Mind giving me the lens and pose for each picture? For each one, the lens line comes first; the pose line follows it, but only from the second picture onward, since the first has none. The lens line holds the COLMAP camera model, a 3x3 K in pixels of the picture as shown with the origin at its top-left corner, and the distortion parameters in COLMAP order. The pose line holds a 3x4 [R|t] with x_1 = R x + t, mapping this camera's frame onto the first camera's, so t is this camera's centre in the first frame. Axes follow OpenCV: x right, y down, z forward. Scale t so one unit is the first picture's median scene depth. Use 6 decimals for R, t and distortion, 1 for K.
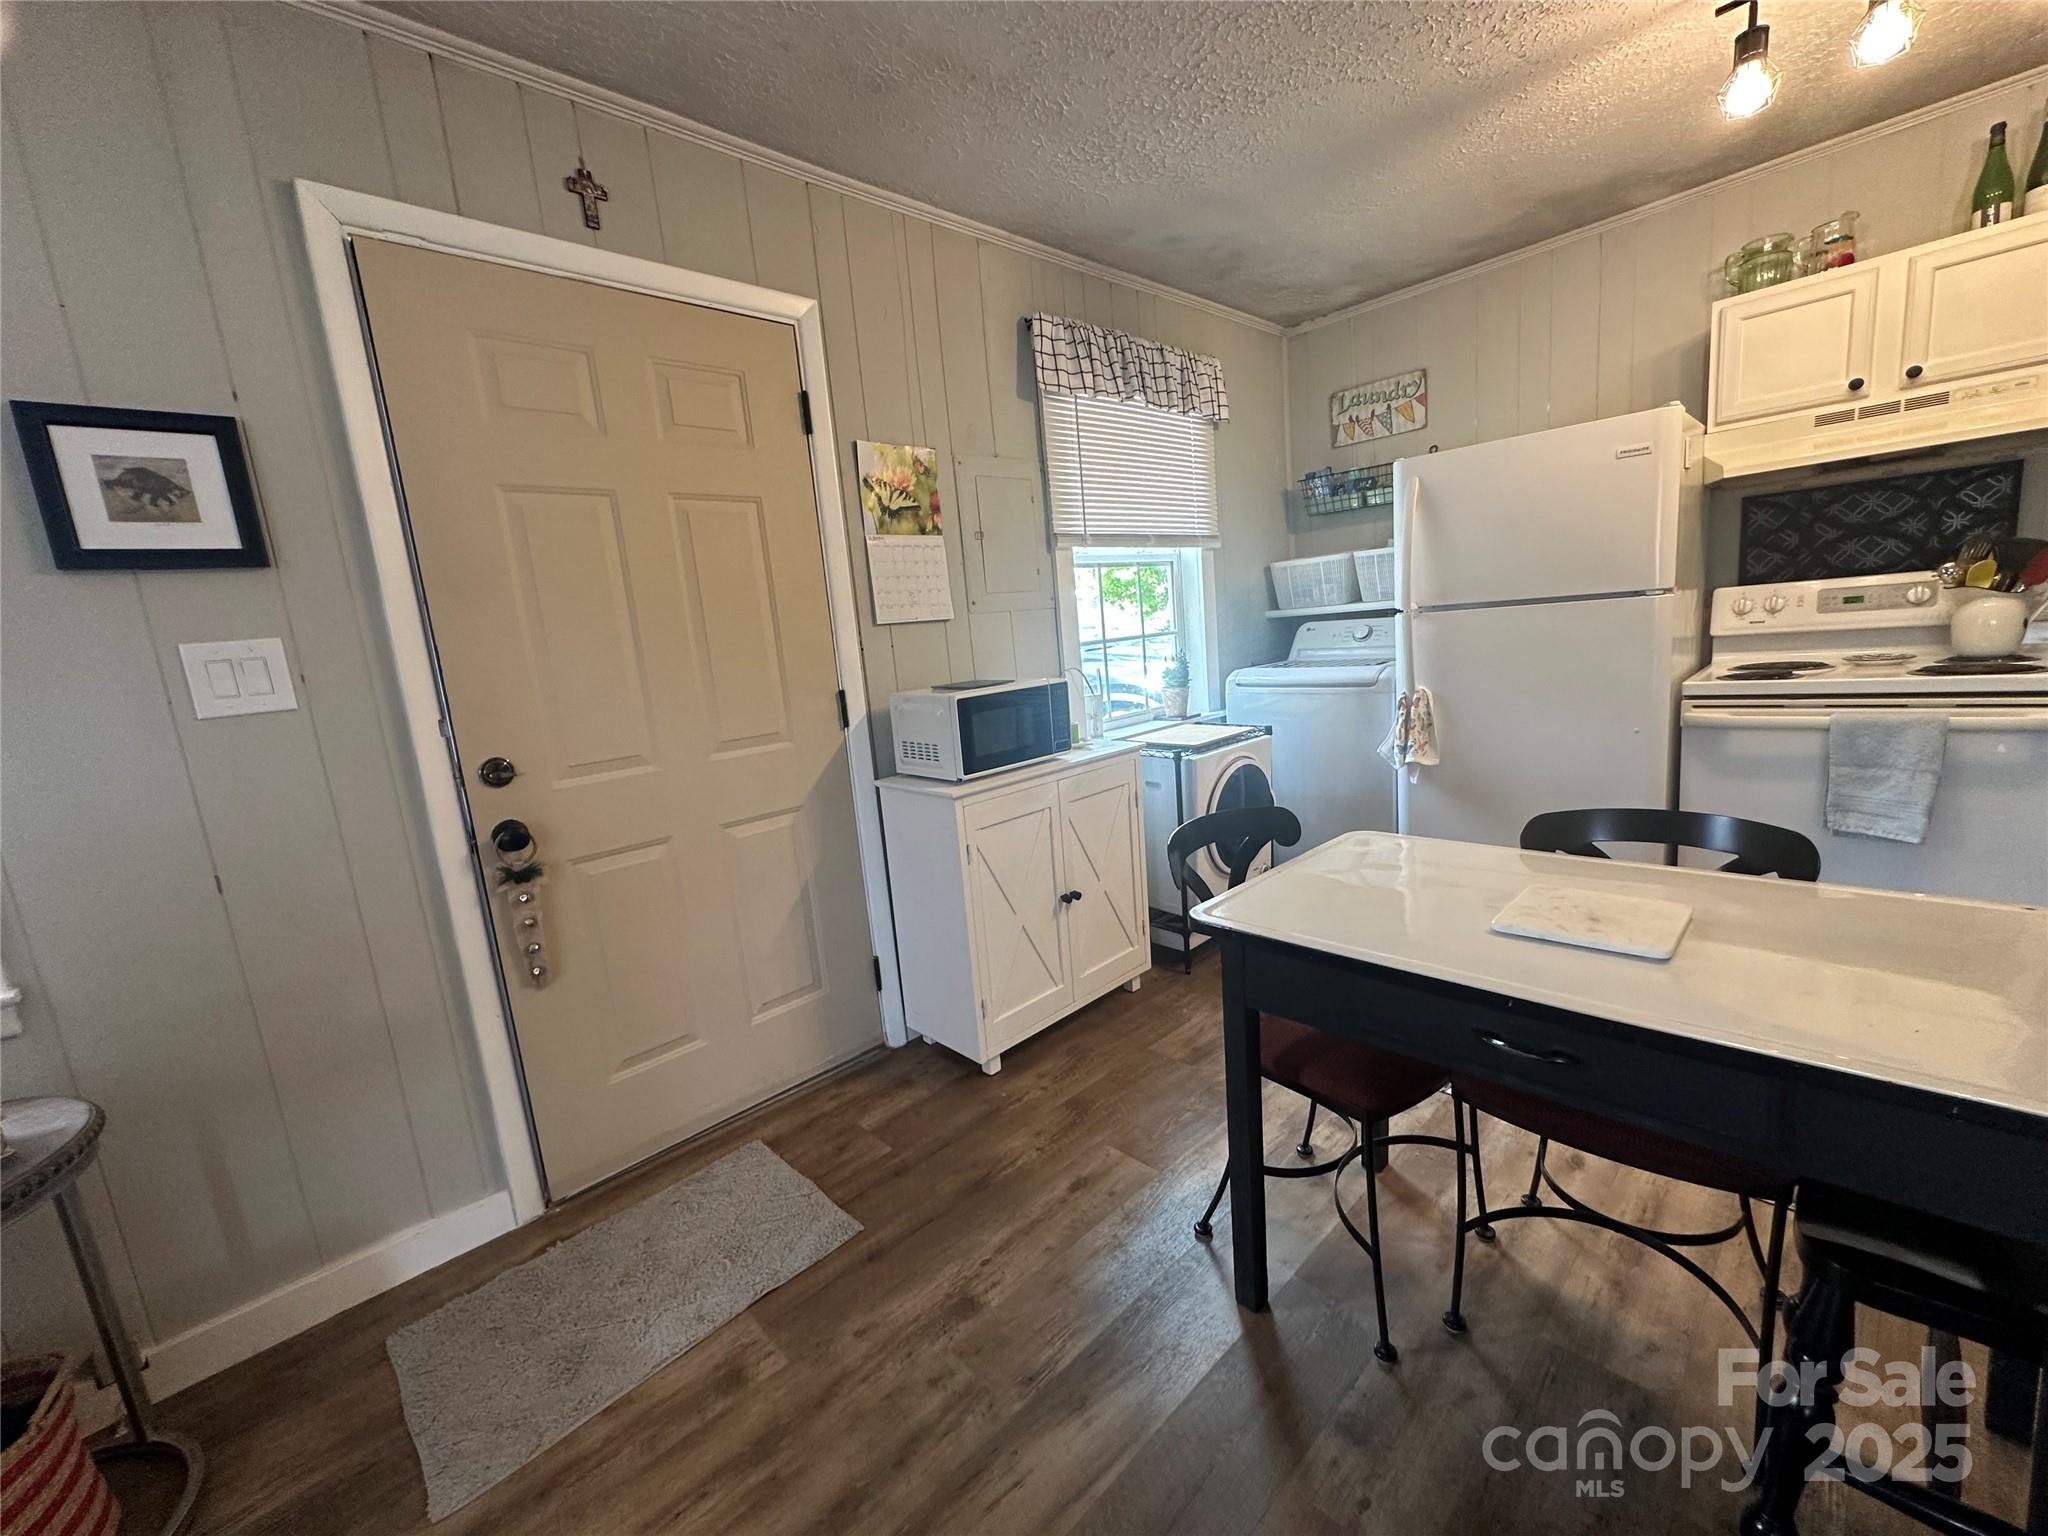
lens RADIAL K [[815.7, 0, 1024.0], [0, 815.7, 768.0], [0, 0, 1]] dist [-0.005520, 0.000906]
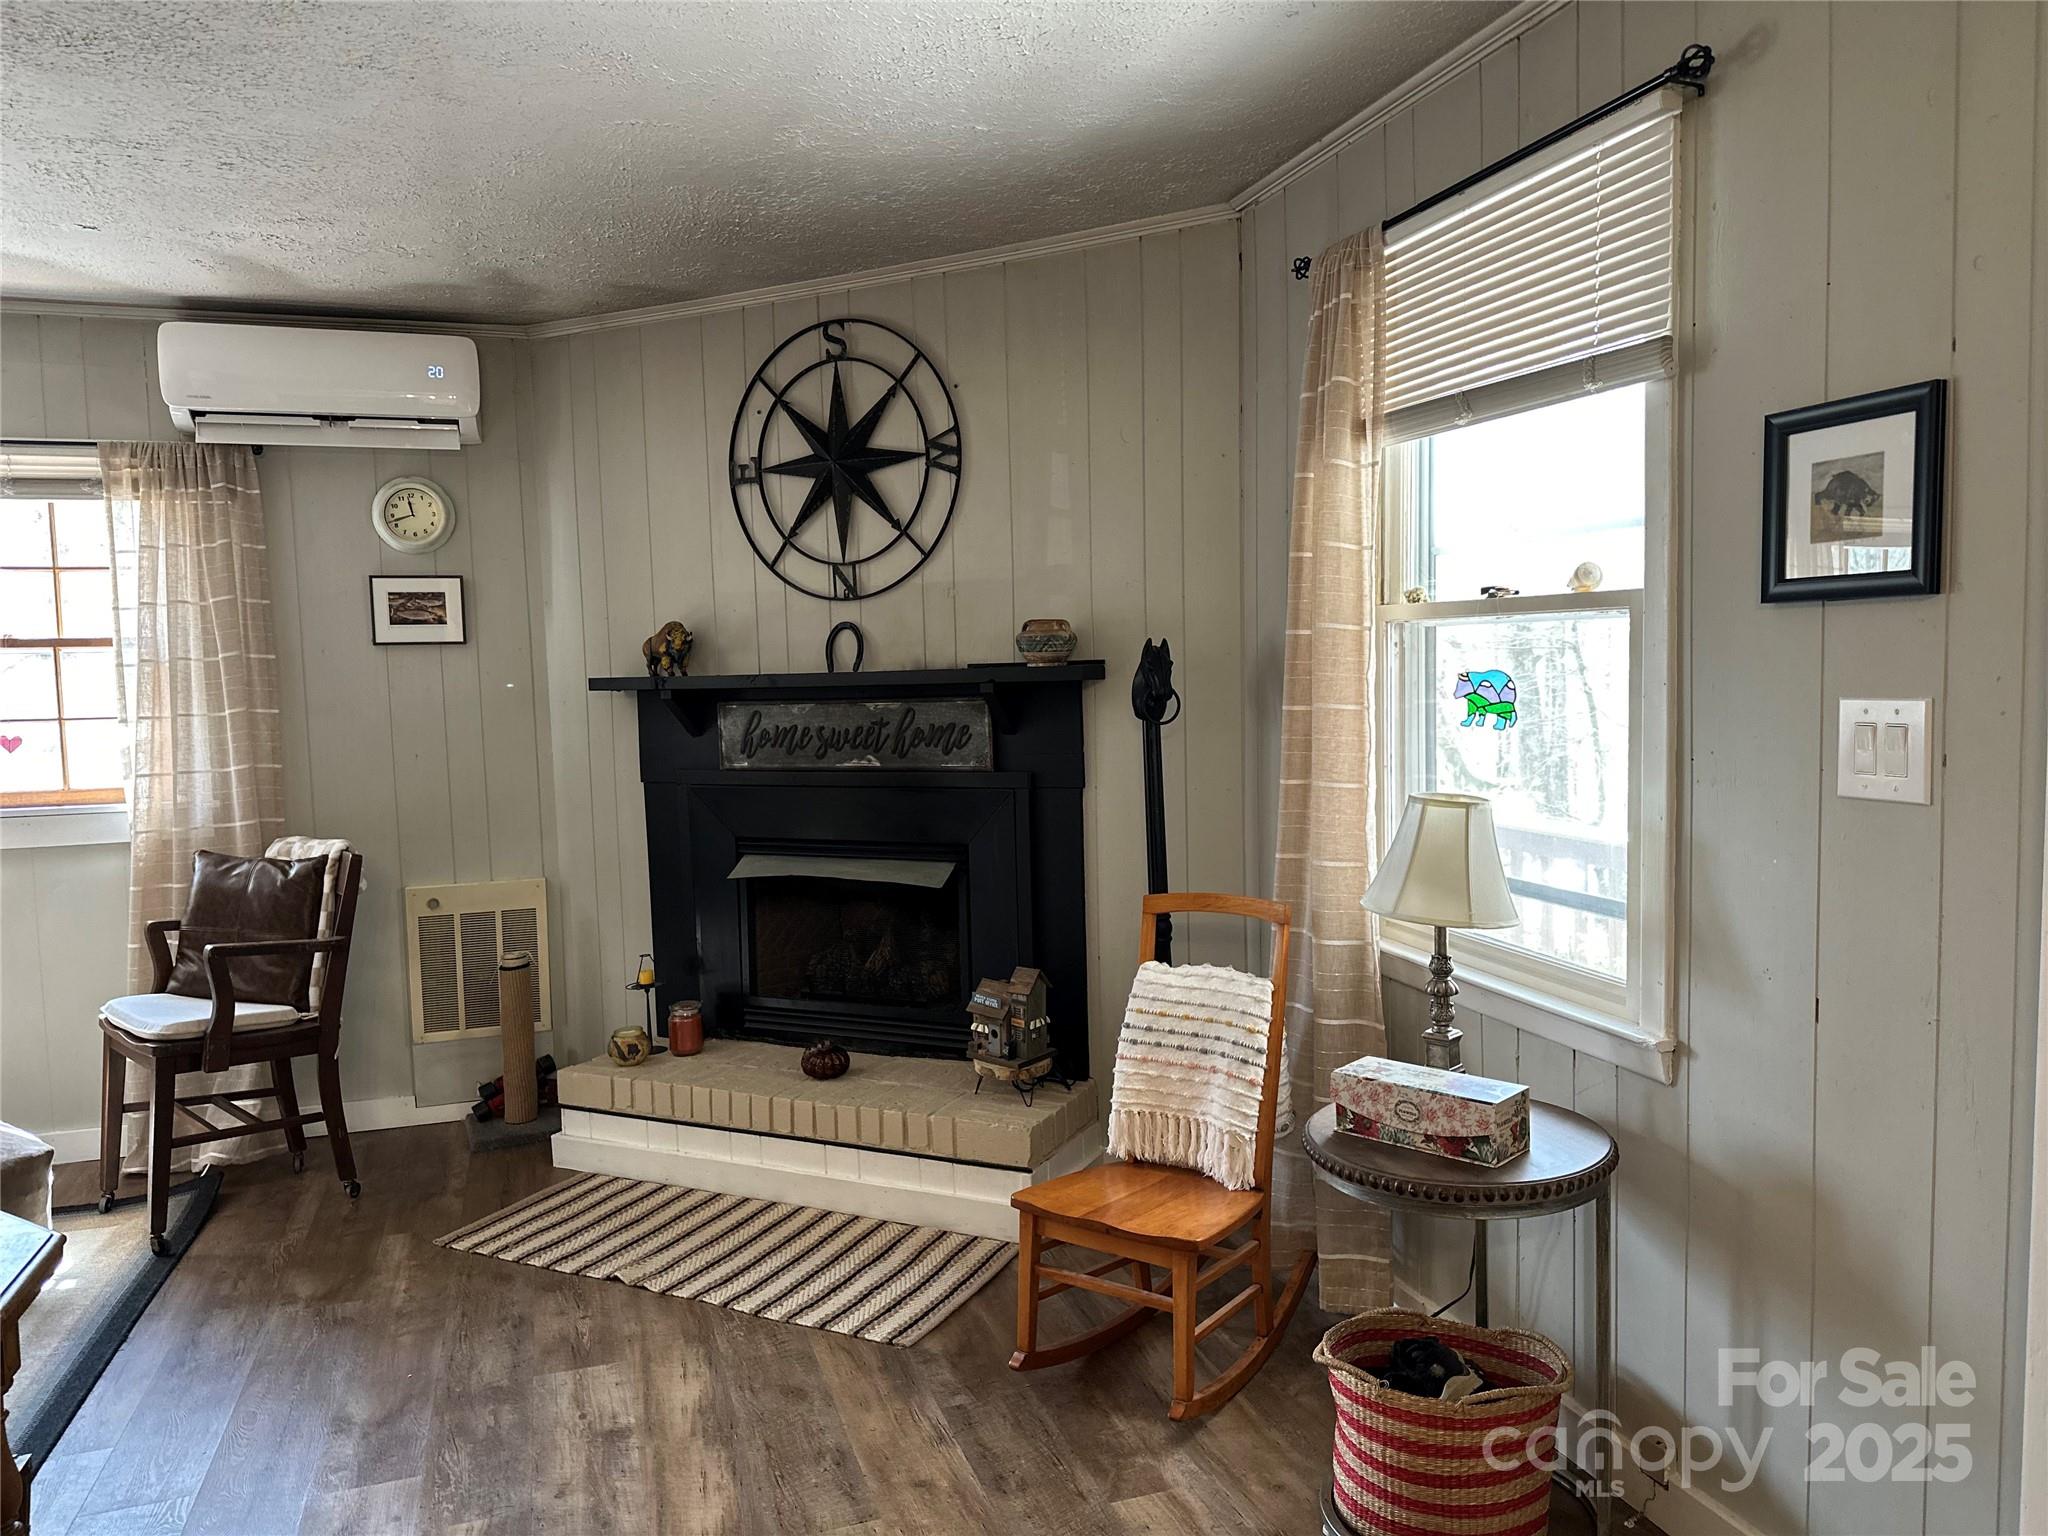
lens RADIAL K [[1422.0, 0, 1024.0], [0, 1422.0, 768.0], [0, 0, 1]] dist [0.132843, -0.185337]
pose [[-0.403126, 0.173839, -0.898482, 0.294839], [-0.088292, 0.969824, 0.227257, -0.193566], [0.910876, 0.170942, -0.375613, 0.483977]]
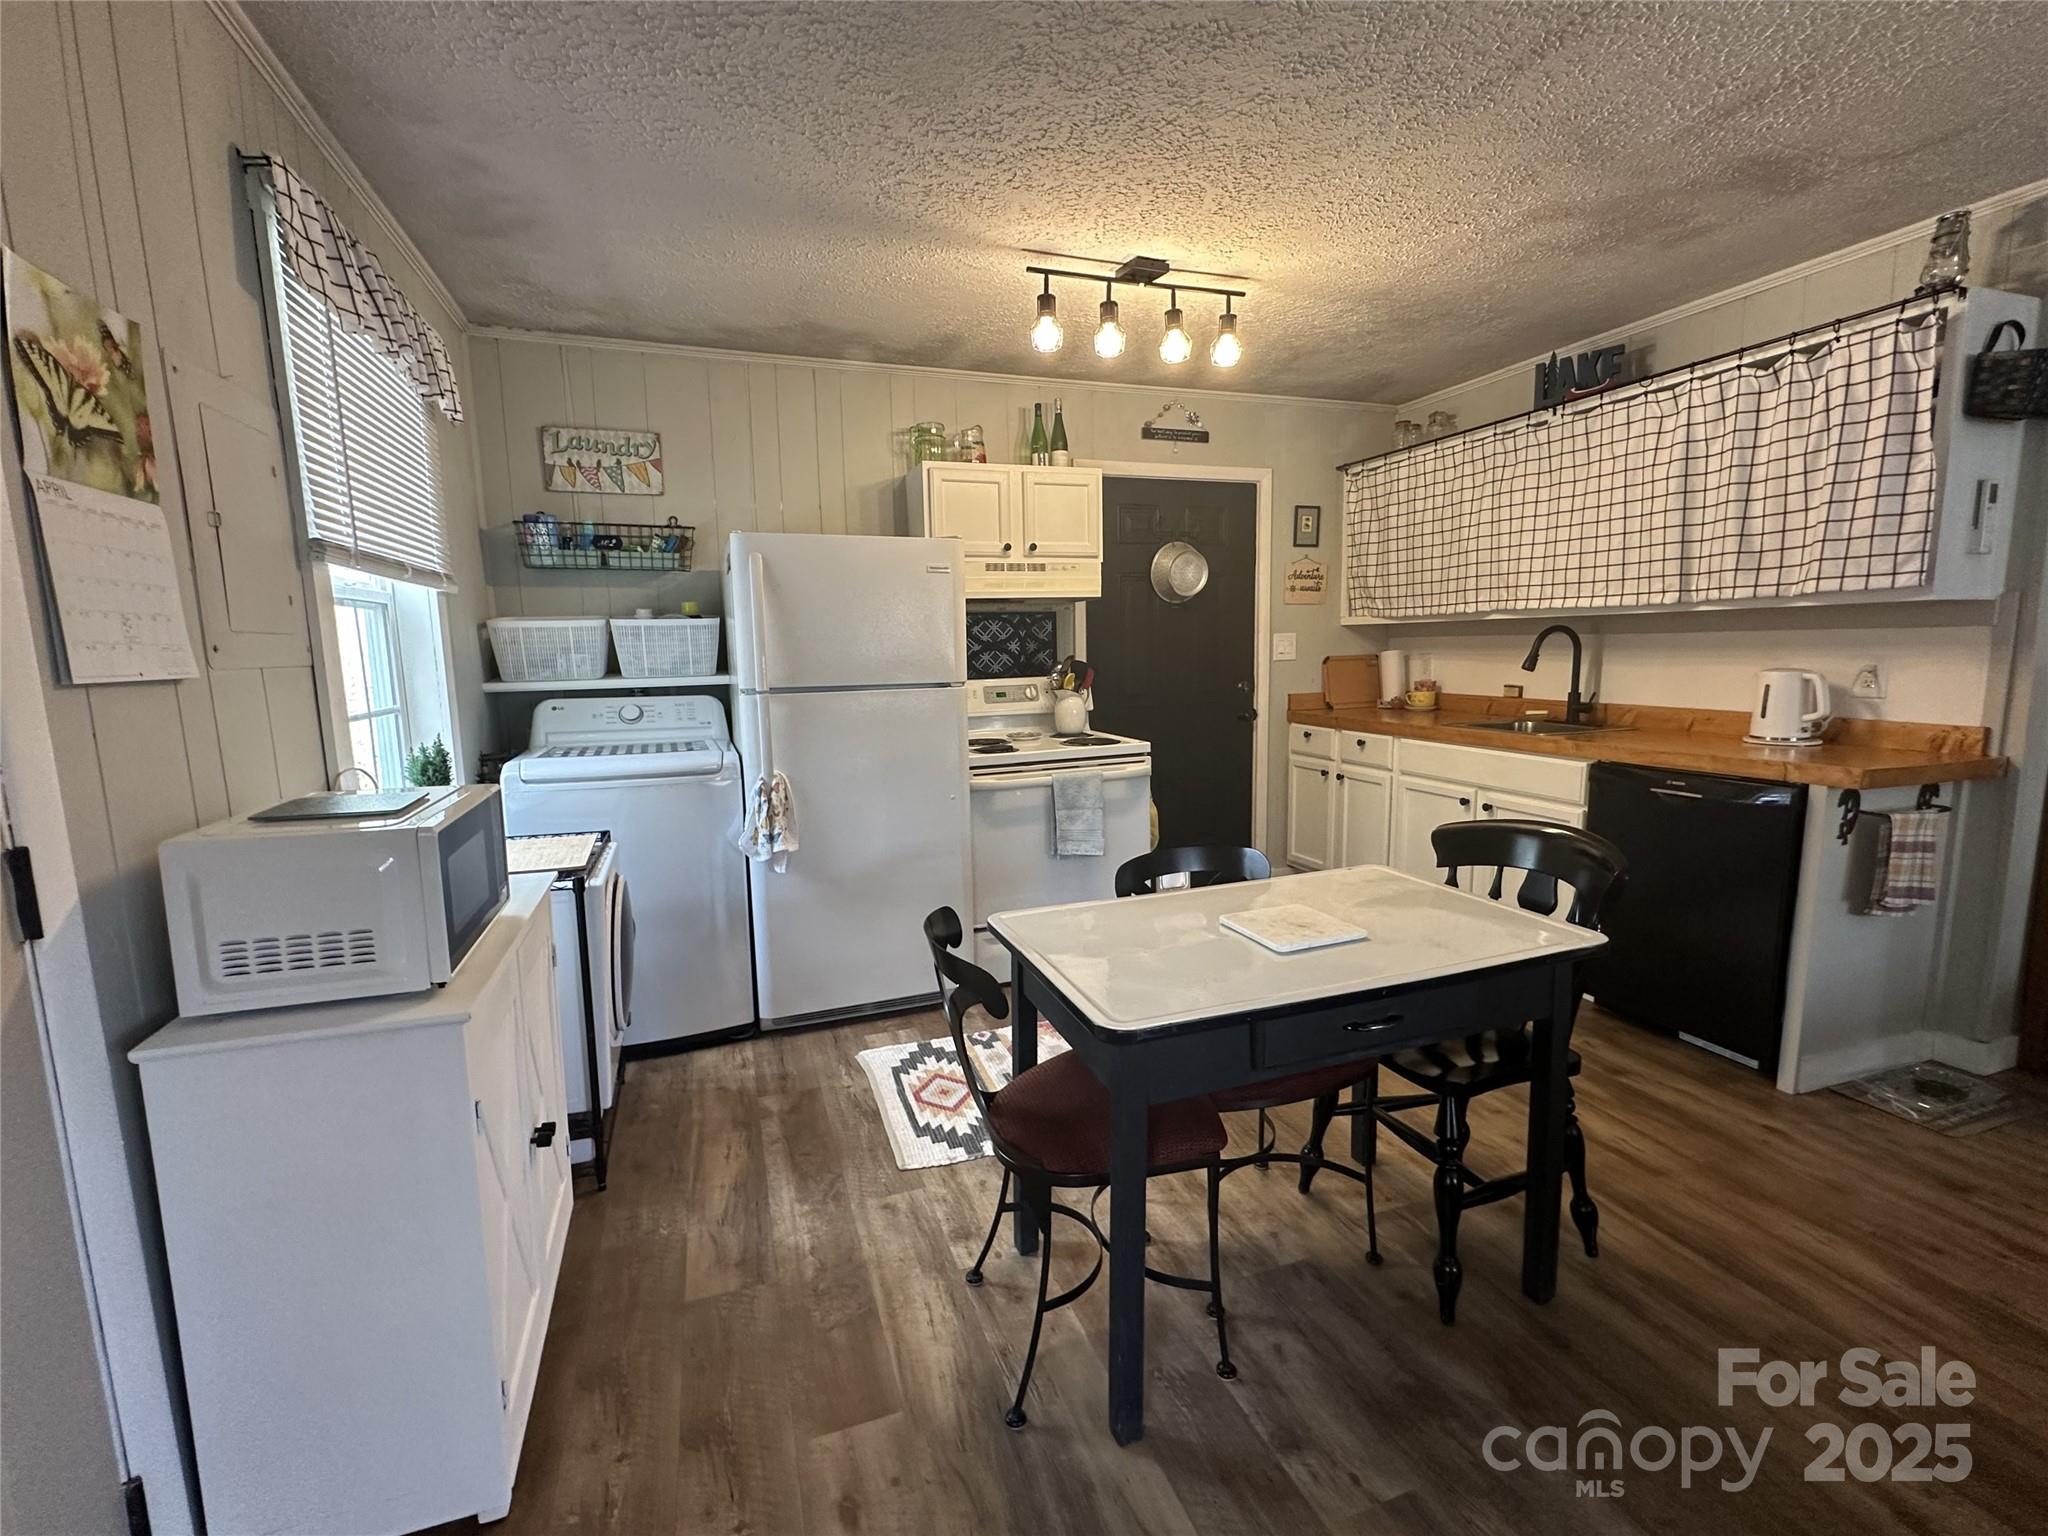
lens RADIAL K [[887.2, 0, 1024.0], [0, 887.2, 768.0], [0, 0, 1]] dist [-0.007636, 0.000263]
pose [[0.400716, -0.045181, 0.915088, -0.391451], [0.137988, 0.990367, -0.011528, -0.058339], [-0.905752, 0.130891, 0.403090, 0.364170]]
